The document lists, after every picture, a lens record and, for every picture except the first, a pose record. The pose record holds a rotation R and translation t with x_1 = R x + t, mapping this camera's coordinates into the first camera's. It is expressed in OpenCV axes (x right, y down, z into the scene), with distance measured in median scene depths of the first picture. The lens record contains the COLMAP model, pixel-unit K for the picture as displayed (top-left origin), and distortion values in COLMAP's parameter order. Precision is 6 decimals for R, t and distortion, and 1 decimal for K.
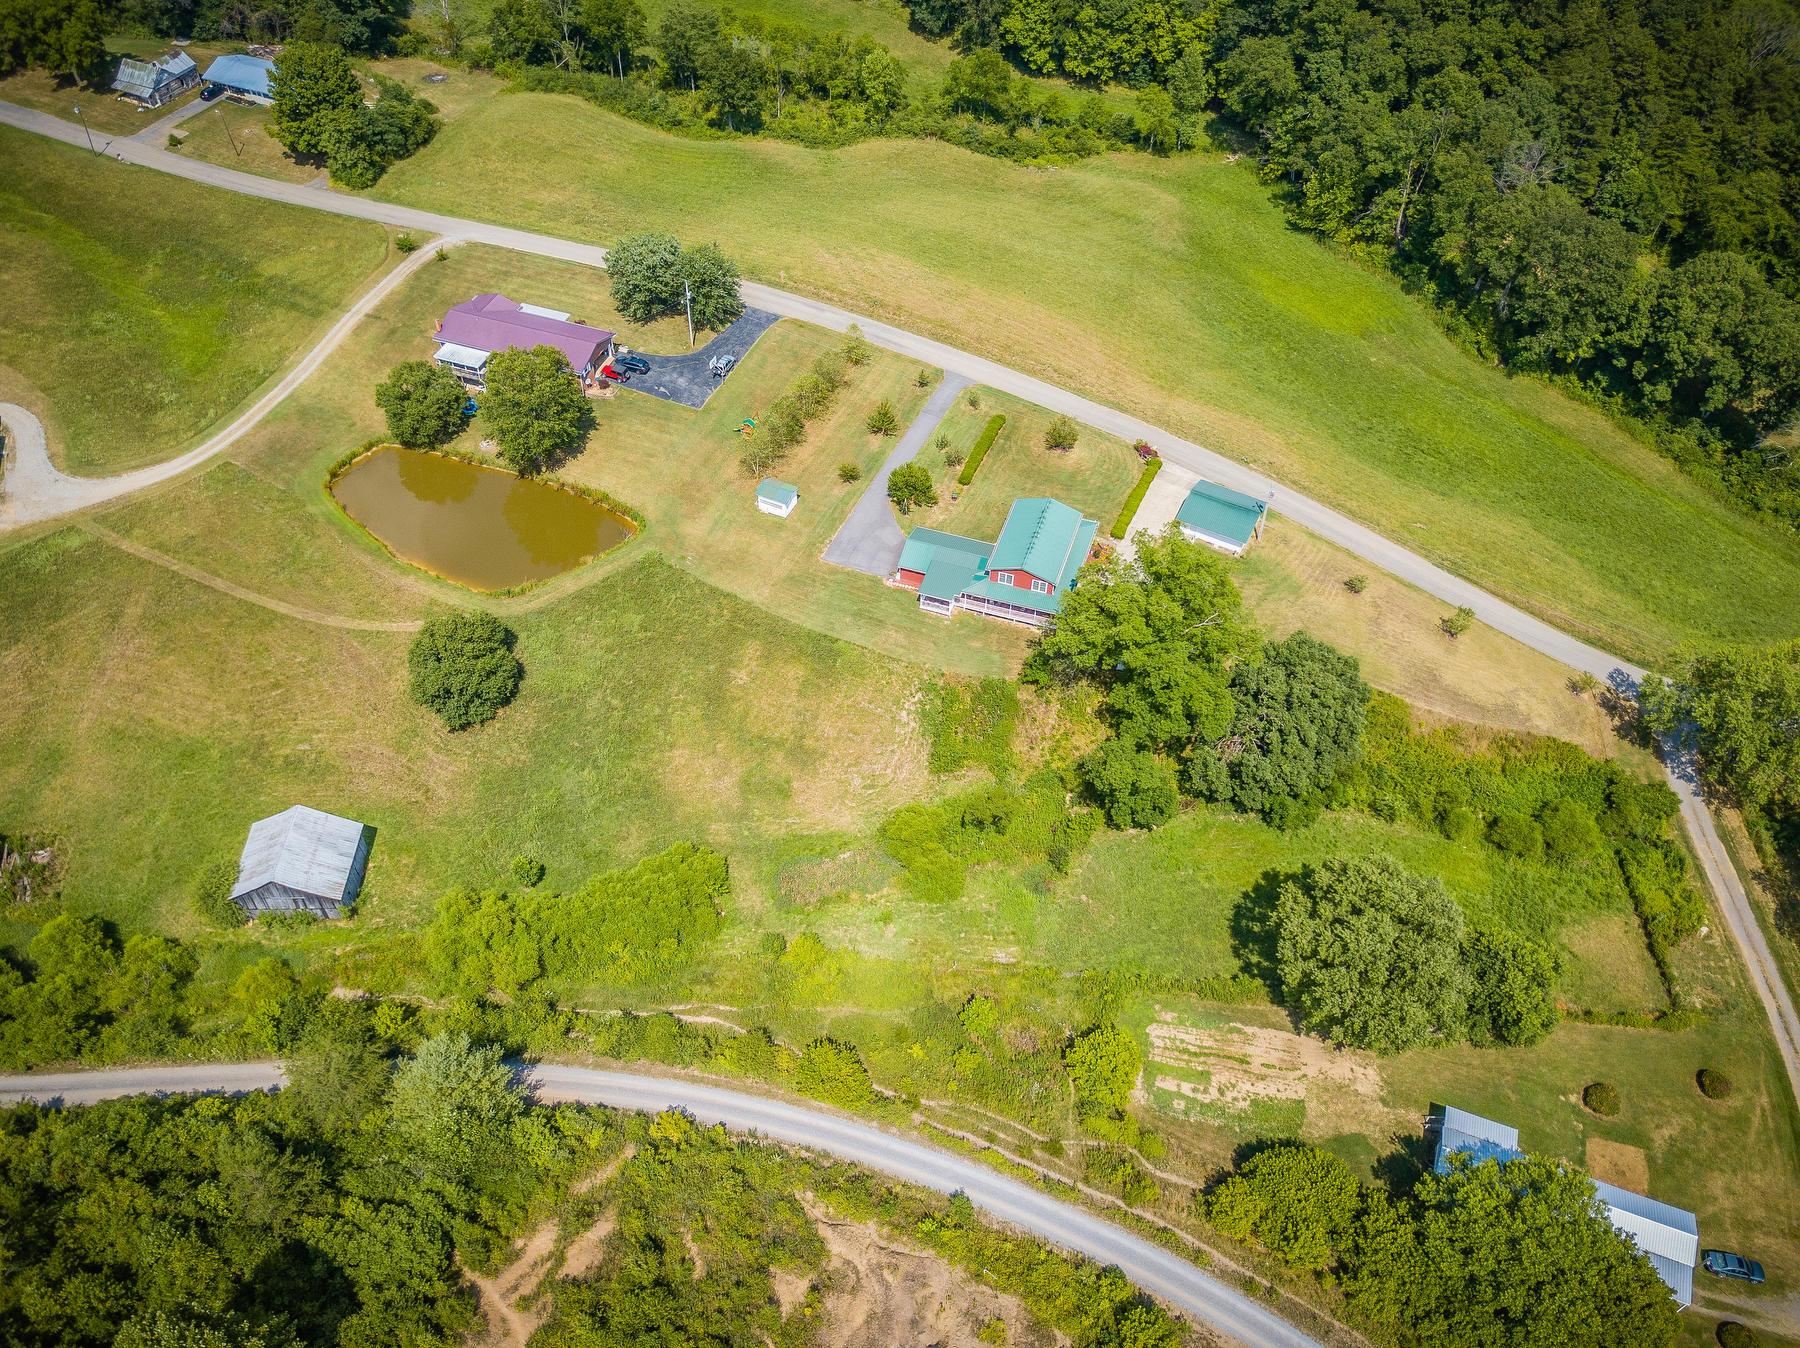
lens RADIAL K [[1385.9, 0, 895.9], [0, 1385.9, 672.2], [0, 0, 1]] dist [0.000776, 0.001698]
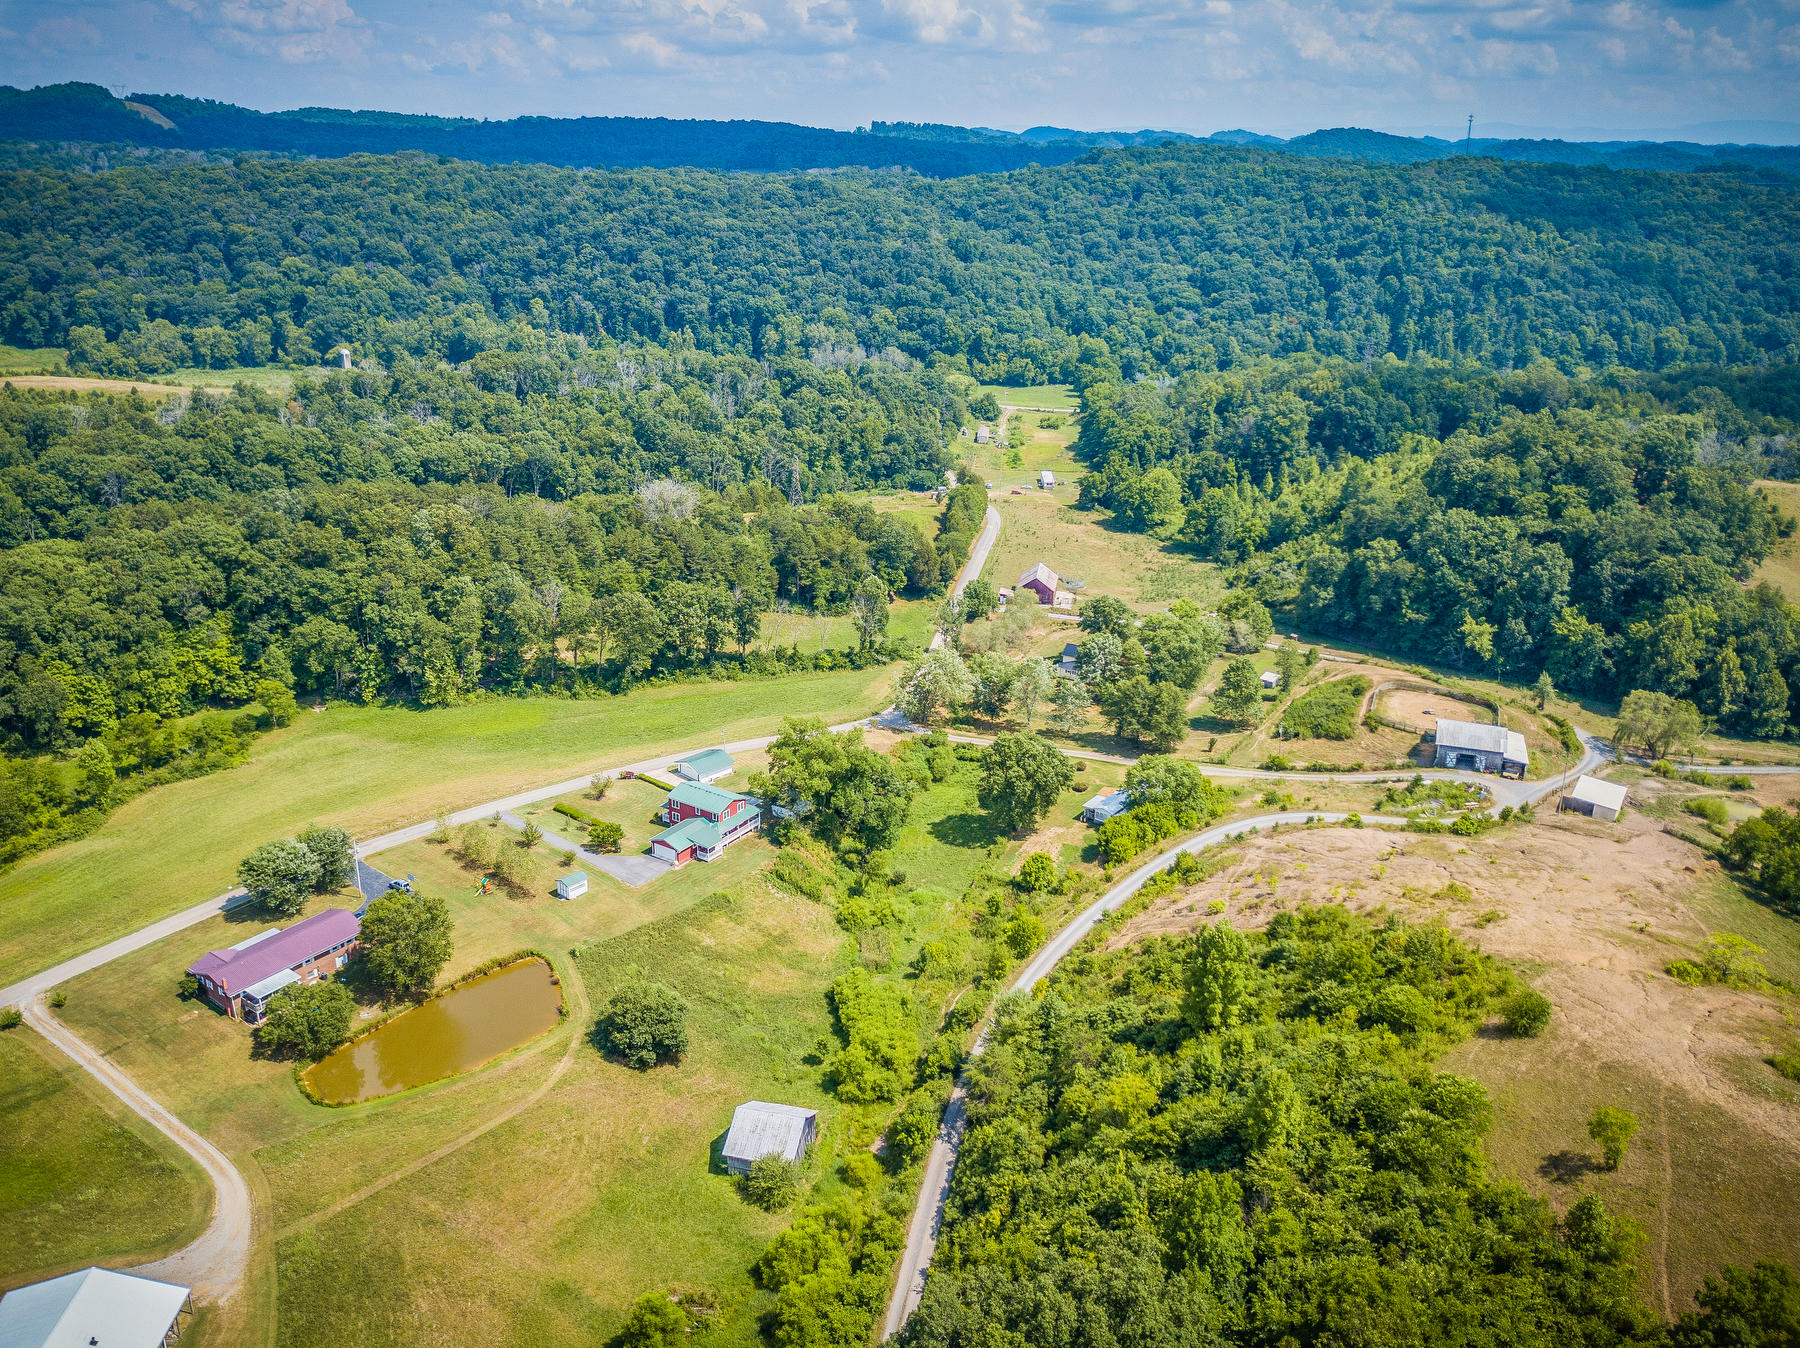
lens RADIAL K [[1380.9, 0, 890.7], [0, 1380.9, 670.4], [0, 0, 1]] dist [0.094073, -0.306929]
pose [[0.269397, -0.344260, 0.899394, -1.119205], [0.708503, 0.703400, 0.057020, -0.128200], [-0.652264, 0.621863, 0.433403, 0.083460]]
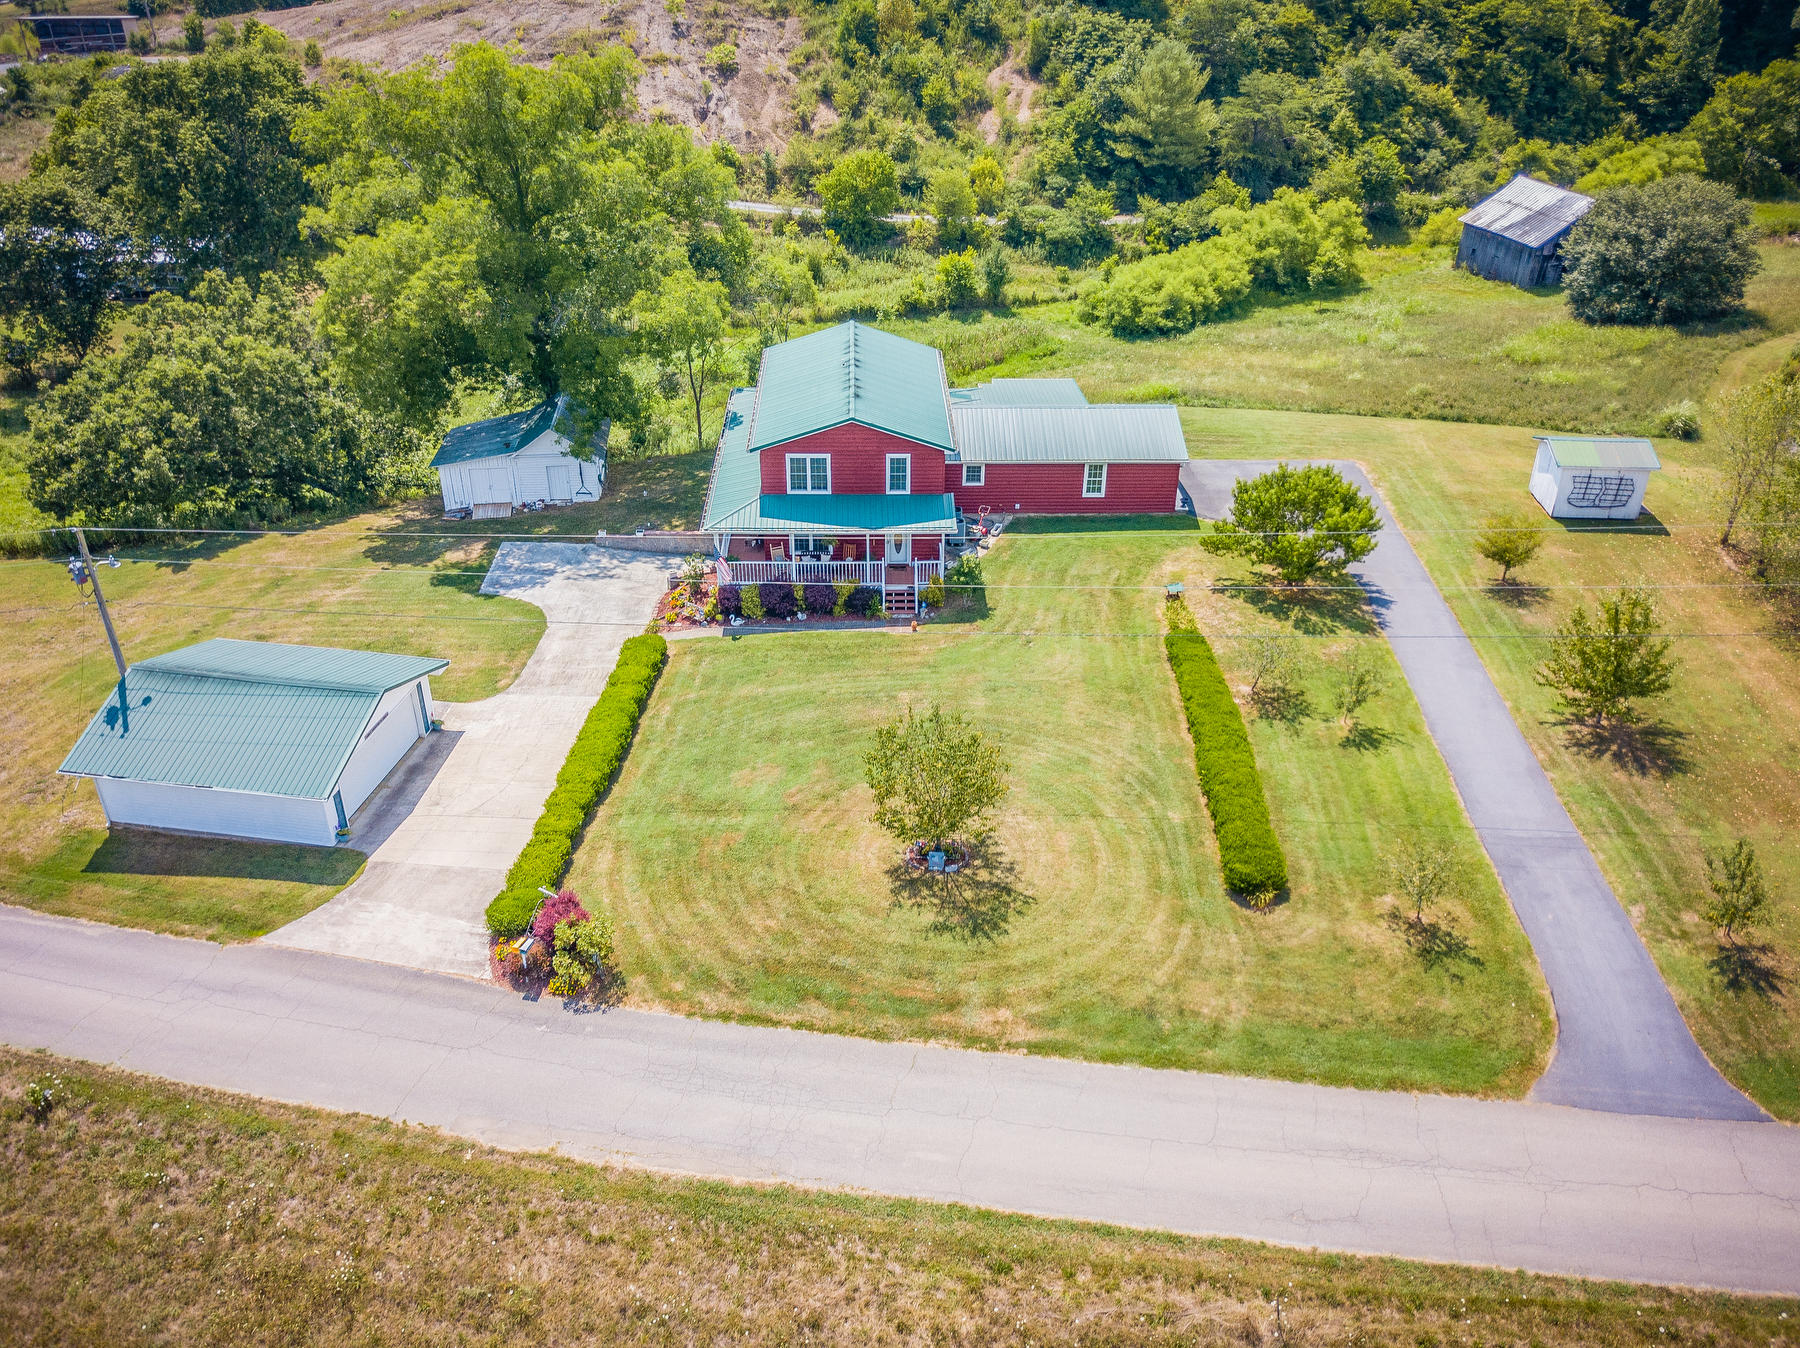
lens RADIAL K [[1399.4, 0, 898.7], [0, 1399.4, 662.2], [0, 0, 1]] dist [-0.002420, 0.008767]
pose [[-0.939849, 0.151253, -0.306278, 0.200099], [-0.268283, 0.228160, 0.935931, -0.401797], [0.211443, 0.961803, -0.173857, 1.051314]]
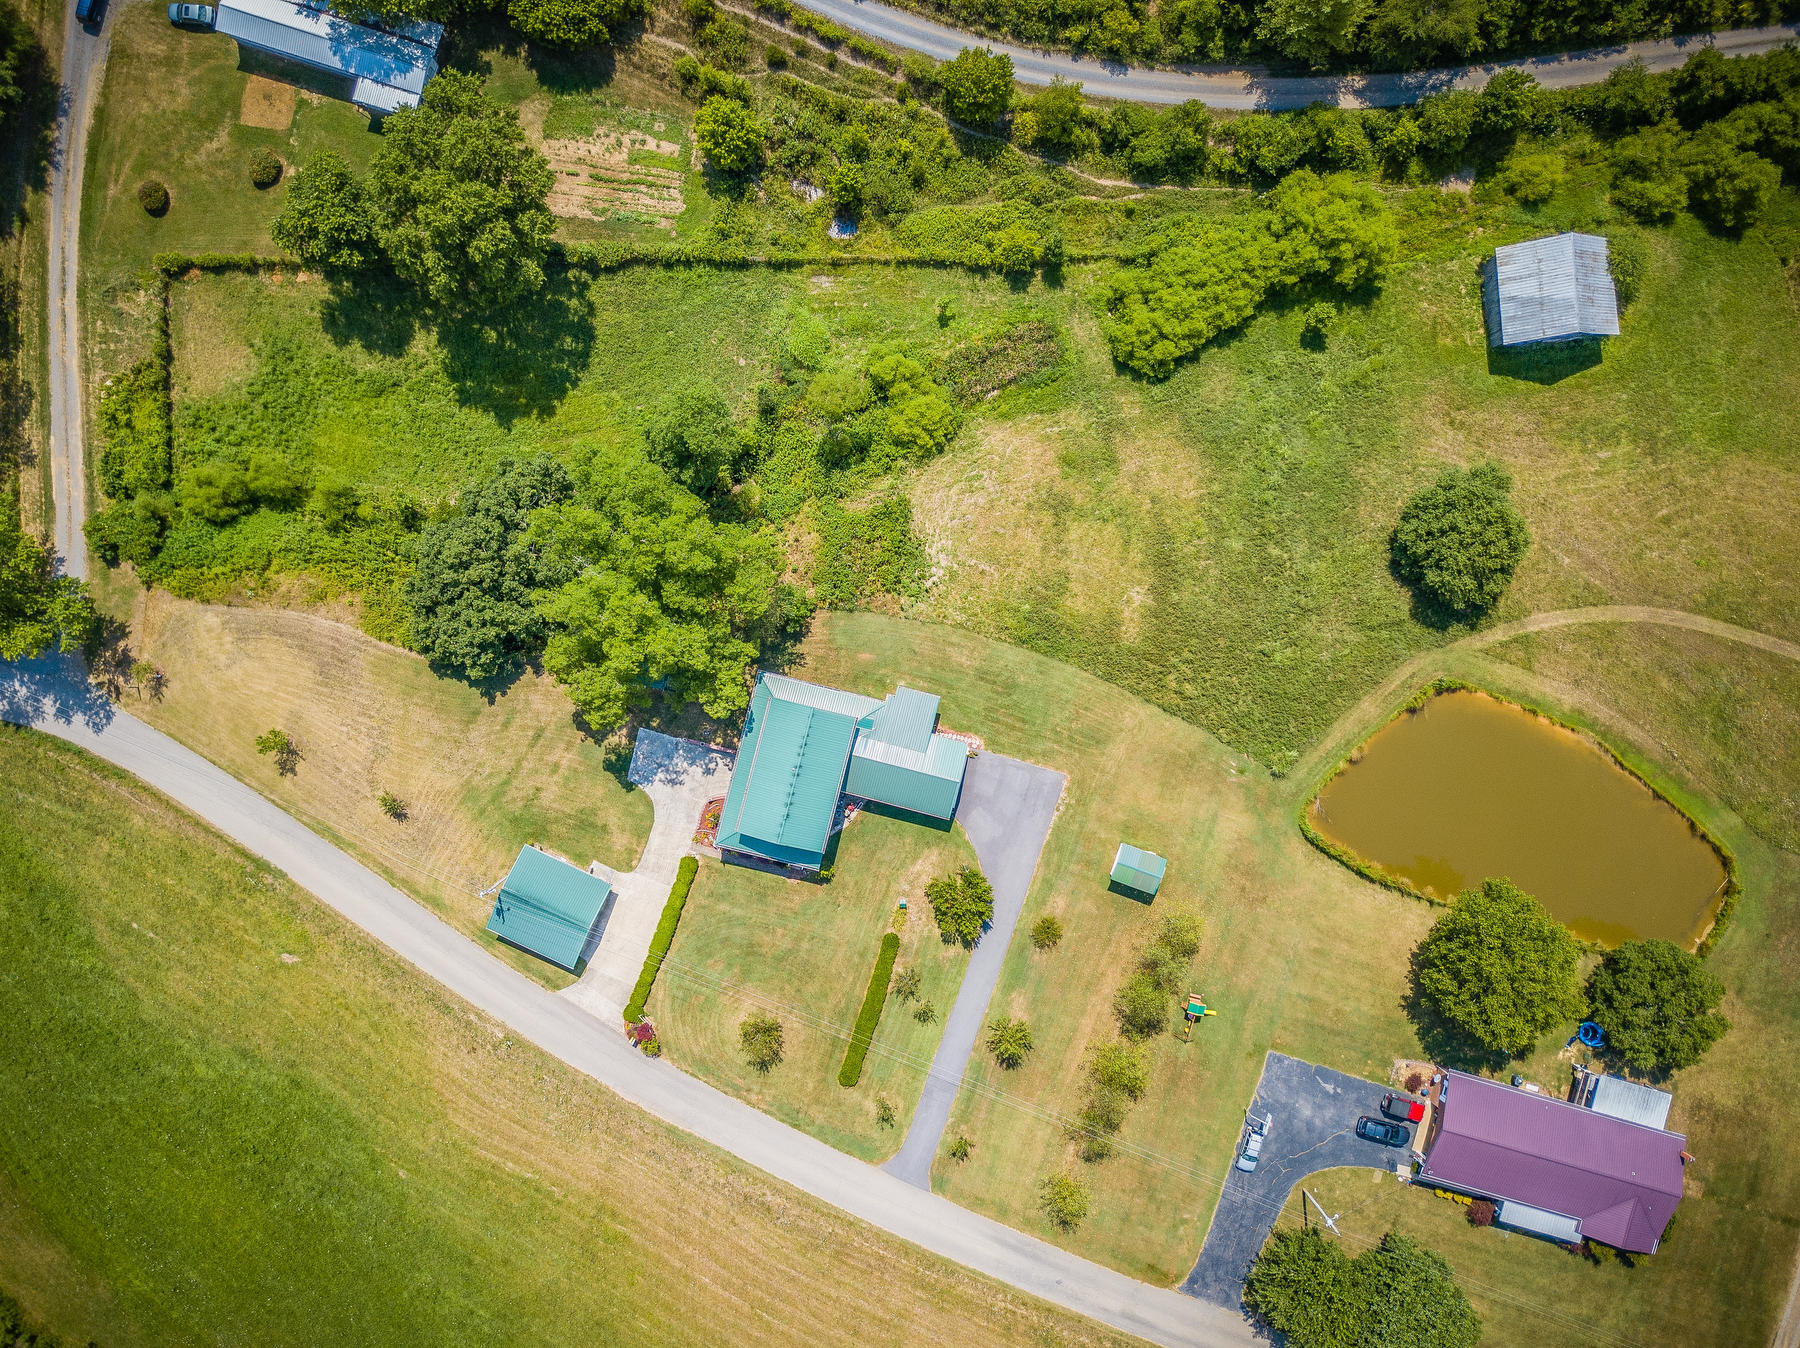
lens RADIAL K [[1385.9, 0, 895.9], [0, 1385.9, 672.2], [0, 0, 1]] dist [0.000776, 0.001698]
pose [[-0.997143, 0.072944, -0.019647, 0.052042], [-0.067180, -0.737292, 0.672226, -0.538412], [0.034549, 0.671625, 0.740085, 0.354042]]
